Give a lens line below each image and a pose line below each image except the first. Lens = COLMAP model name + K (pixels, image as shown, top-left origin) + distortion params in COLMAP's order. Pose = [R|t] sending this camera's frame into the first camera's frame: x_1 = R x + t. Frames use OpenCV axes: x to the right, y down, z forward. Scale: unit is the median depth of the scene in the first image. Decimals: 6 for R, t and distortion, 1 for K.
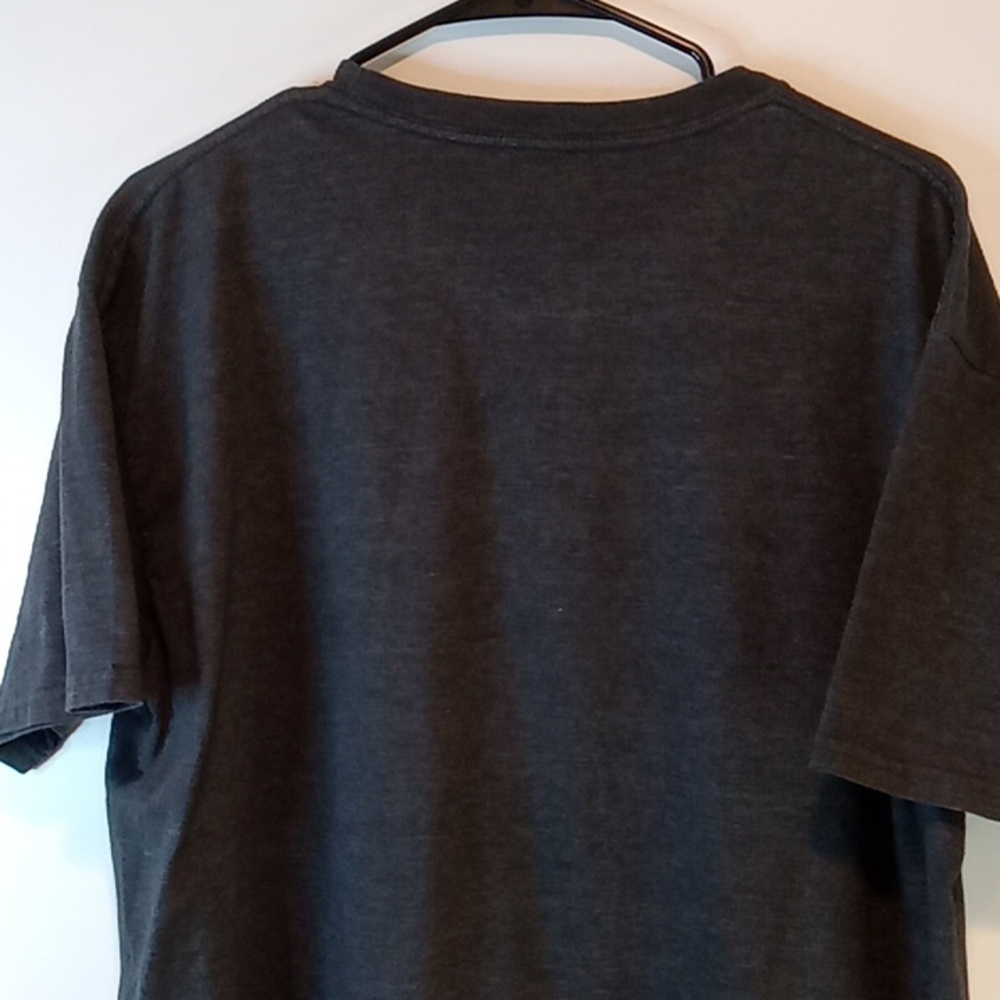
lens RADIAL K [[1640.6, 0, 516.2], [0, 1640.6, 521.5], [0, 0, 1]] dist [0.057445, -0.408866]
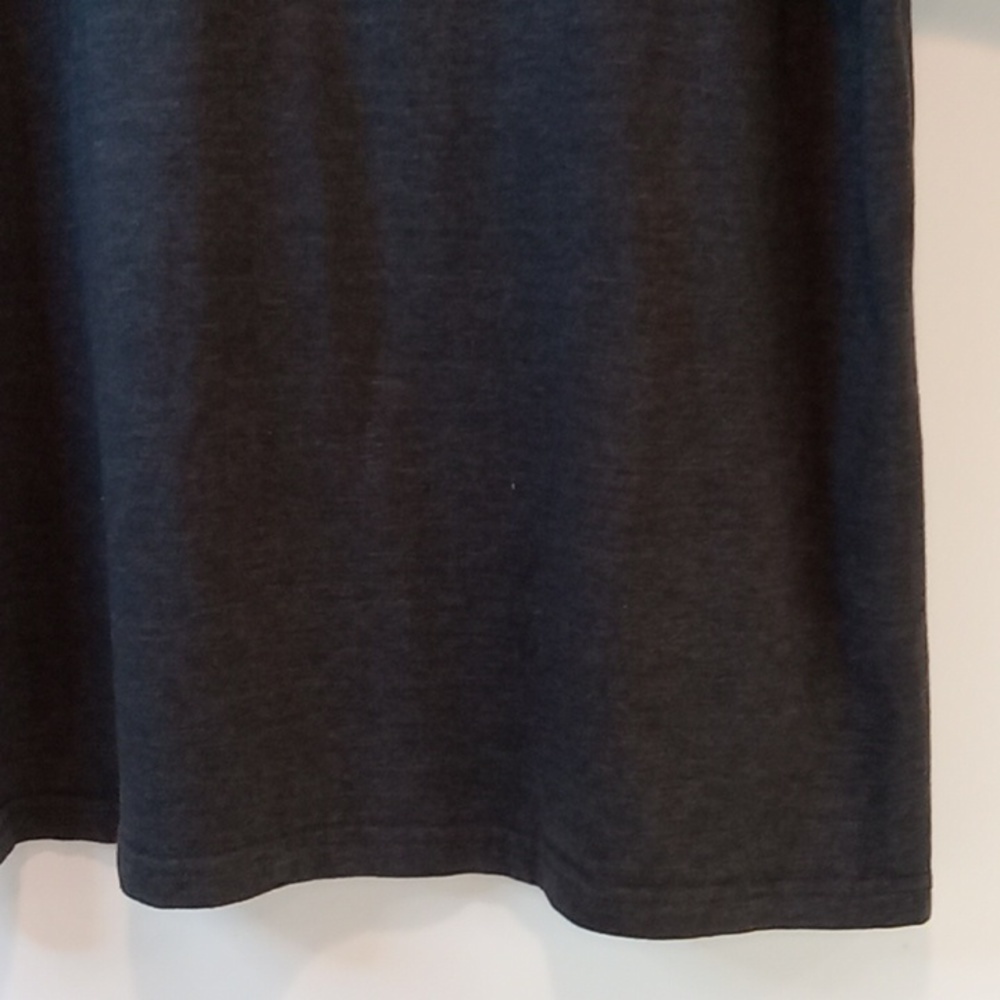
lens RADIAL K [[1640.6, 0, 516.2], [0, 1640.6, 521.5], [0, 0, 1]] dist [0.057445, -0.408866]
pose [[0.999030, -0.010073, 0.042859, 0.057679], [0.003952, 0.990062, 0.140578, 0.364453], [-0.043849, -0.140273, 0.989141, 0.226592]]
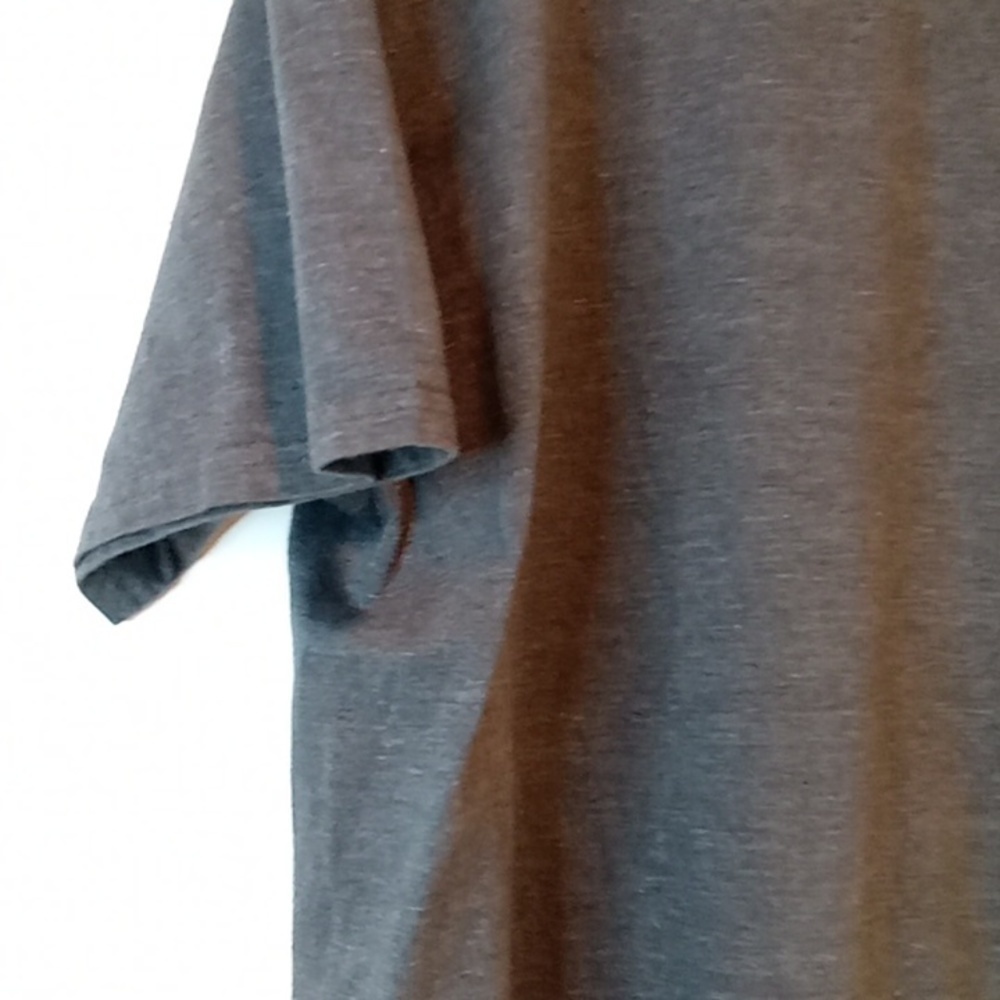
lens RADIAL K [[1640.6, 0, 516.2], [0, 1640.6, 521.5], [0, 0, 1]] dist [0.057445, -0.408866]
pose [[0.968200, 0.034600, 0.247775, -0.331550], [-0.023472, 0.998585, -0.047726, 0.152173], [-0.249075, 0.040392, 0.967641, 0.428536]]
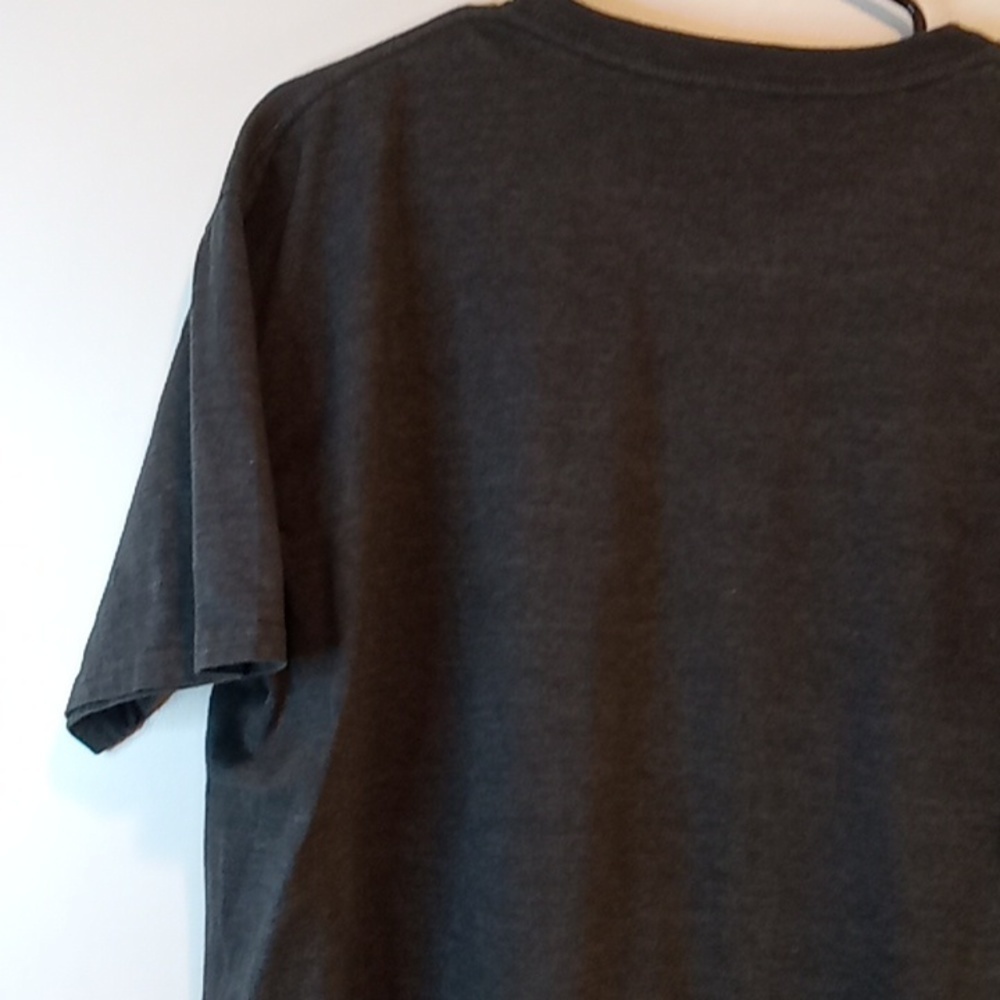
lens RADIAL K [[1640.6, 0, 516.2], [0, 1640.6, 521.5], [0, 0, 1]] dist [0.057445, -0.408866]
pose [[0.991163, 0.058646, 0.118979, -0.205150], [-0.051854, 0.996887, -0.059401, 0.076086], [-0.122092, 0.052706, 0.991118, 0.110127]]
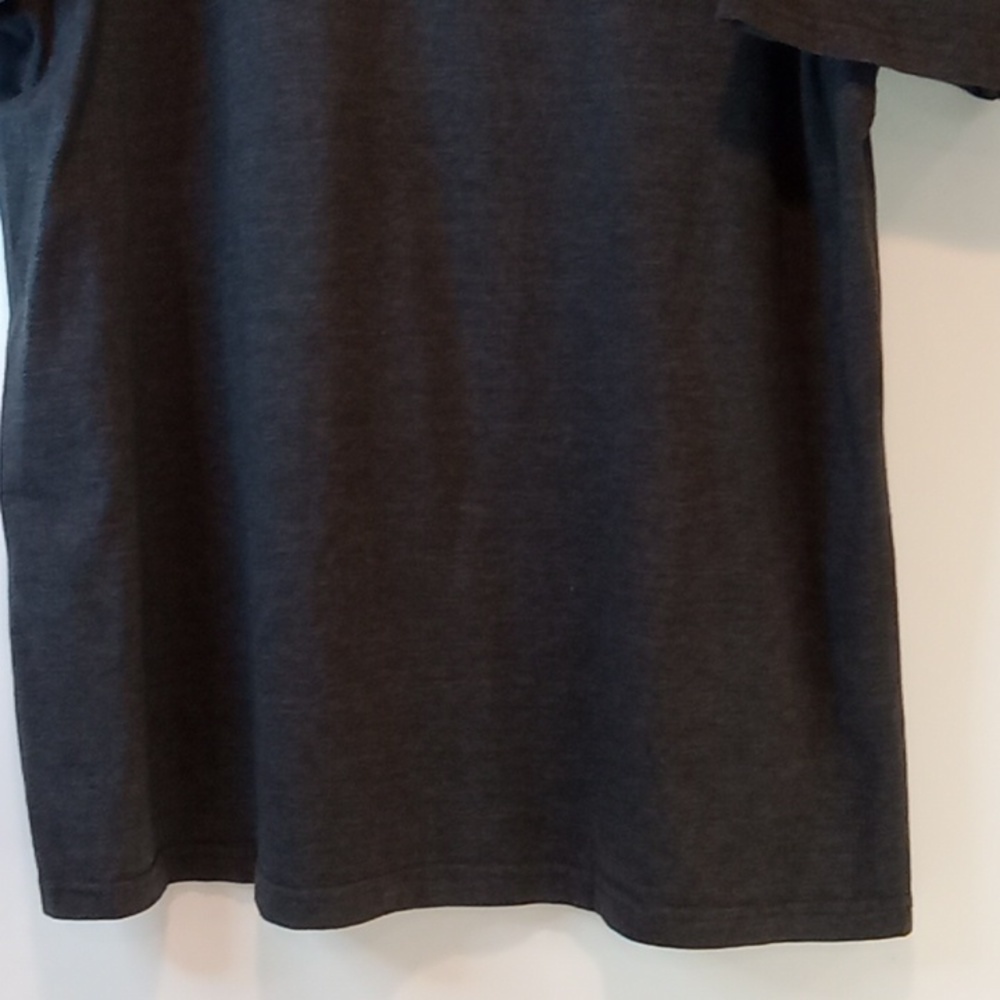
lens RADIAL K [[1640.6, 0, 516.2], [0, 1640.6, 521.5], [0, 0, 1]] dist [0.057445, -0.408866]
pose [[0.998798, -0.017706, 0.045716, 0.010391], [0.014250, 0.997093, 0.074856, 0.342584], [-0.046908, -0.074115, 0.996146, 0.017818]]
